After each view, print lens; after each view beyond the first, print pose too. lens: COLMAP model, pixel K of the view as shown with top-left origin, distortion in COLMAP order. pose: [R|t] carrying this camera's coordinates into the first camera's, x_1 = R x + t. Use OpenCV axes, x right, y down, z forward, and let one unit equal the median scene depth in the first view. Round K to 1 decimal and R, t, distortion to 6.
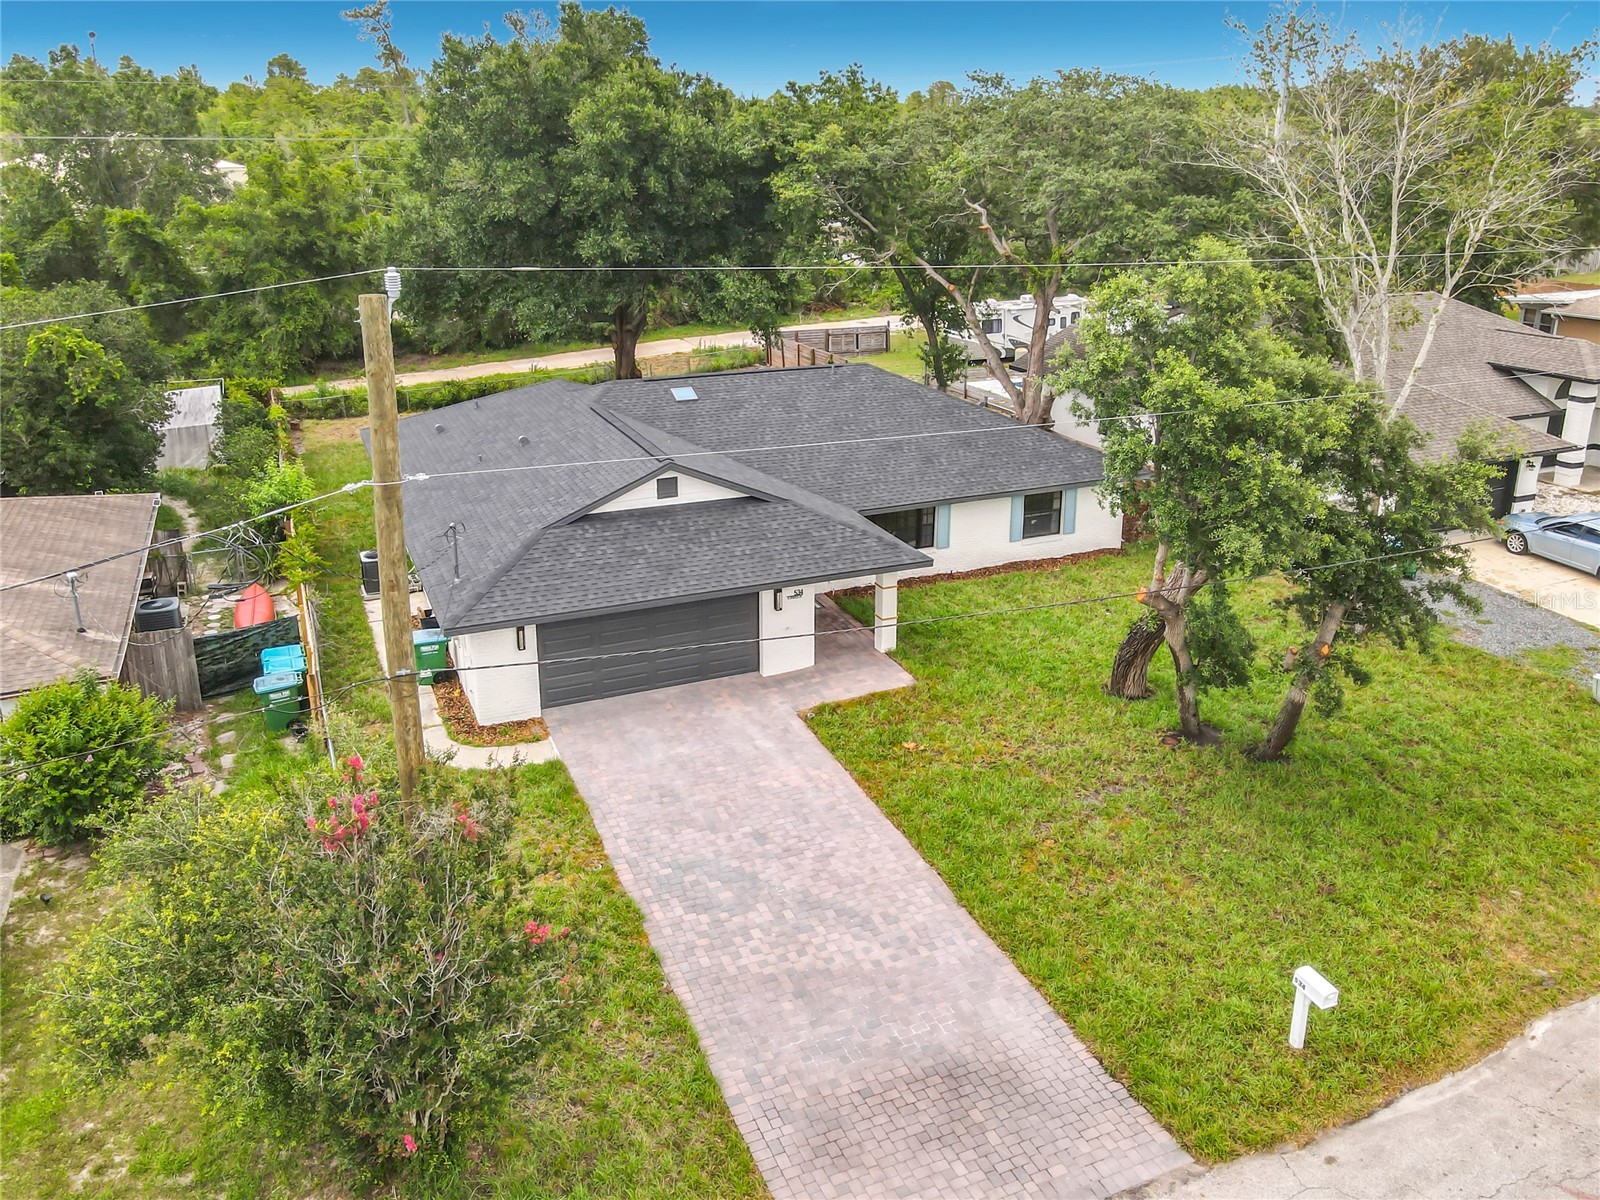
lens RADIAL K [[1204.7, 0, 797.2], [0, 1204.7, 508.8], [0, 0, 1]] dist [-0.003617, -0.005398]
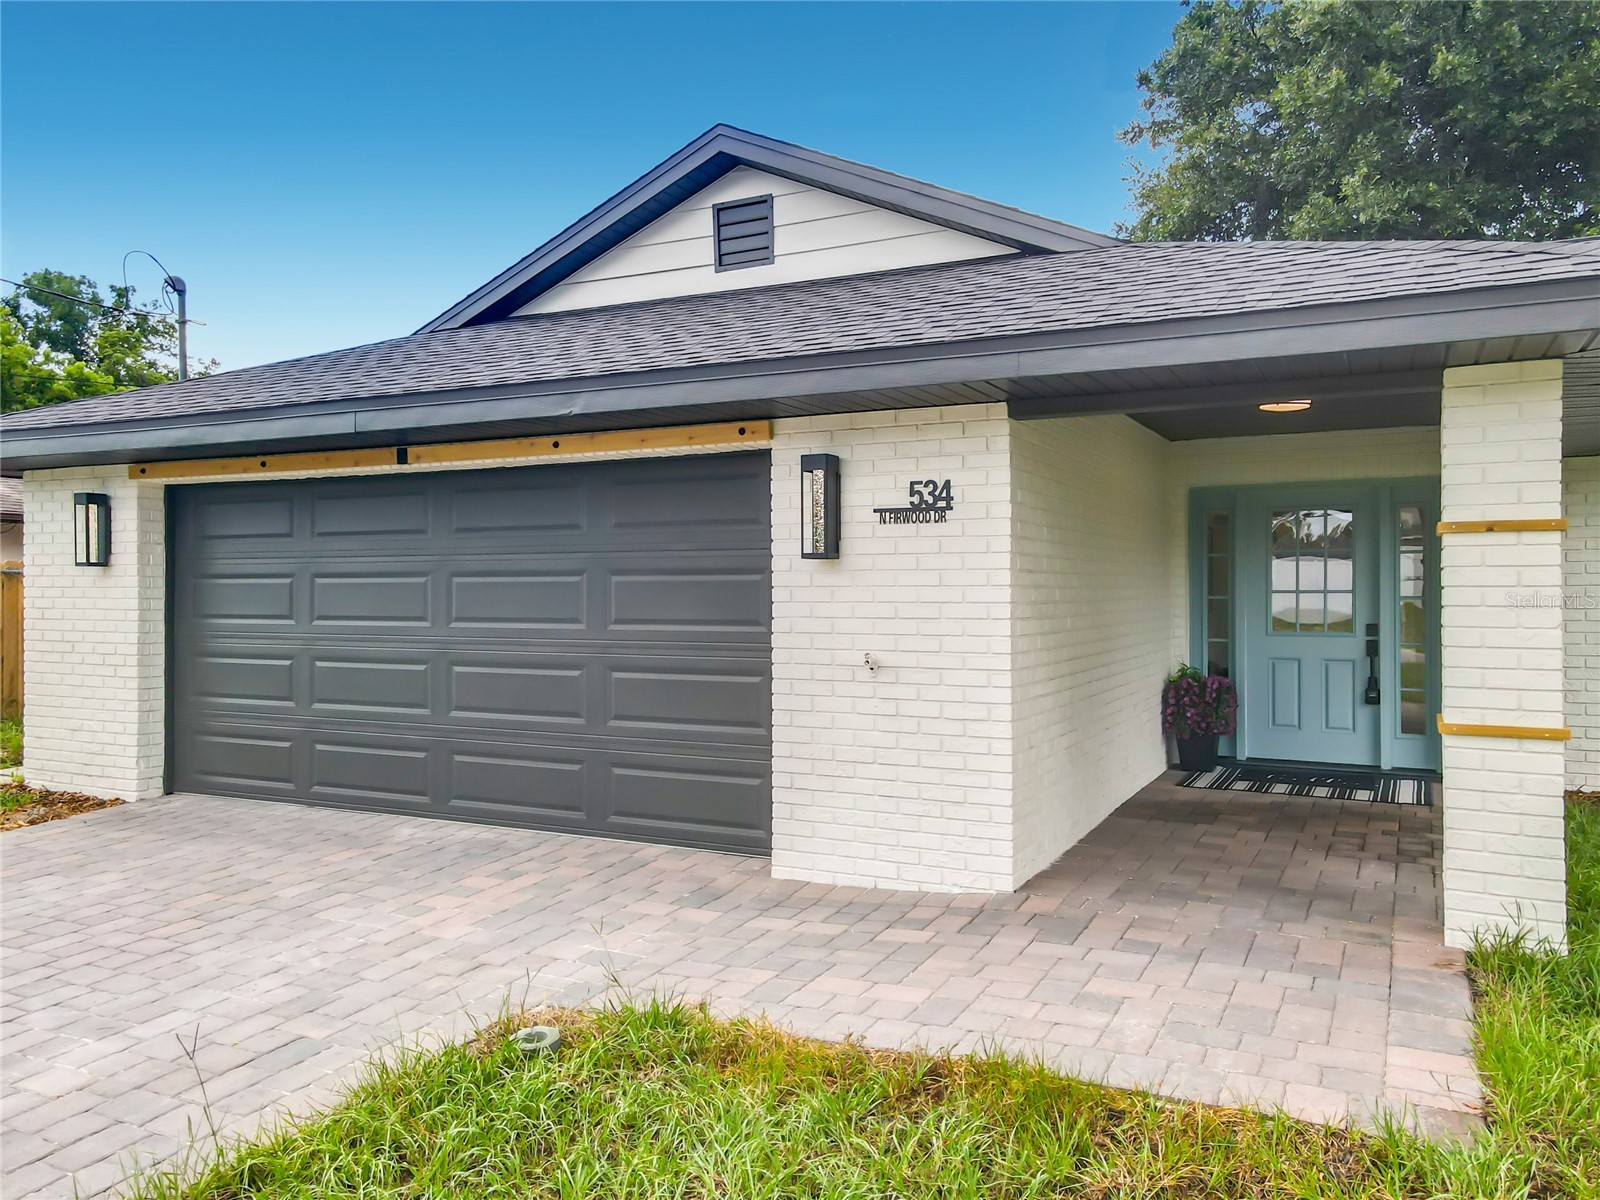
lens RADIAL K [[1170.3, 0, 800.0], [0, 1170.3, 600.0], [0, 0, 1]] dist [0.047684, 0.000477]
pose [[0.633407, 0.008778, -0.773769, 0.150095], [-0.220682, 0.960460, -0.169754, 0.130538], [0.741684, 0.278280, 0.610299, 0.884798]]
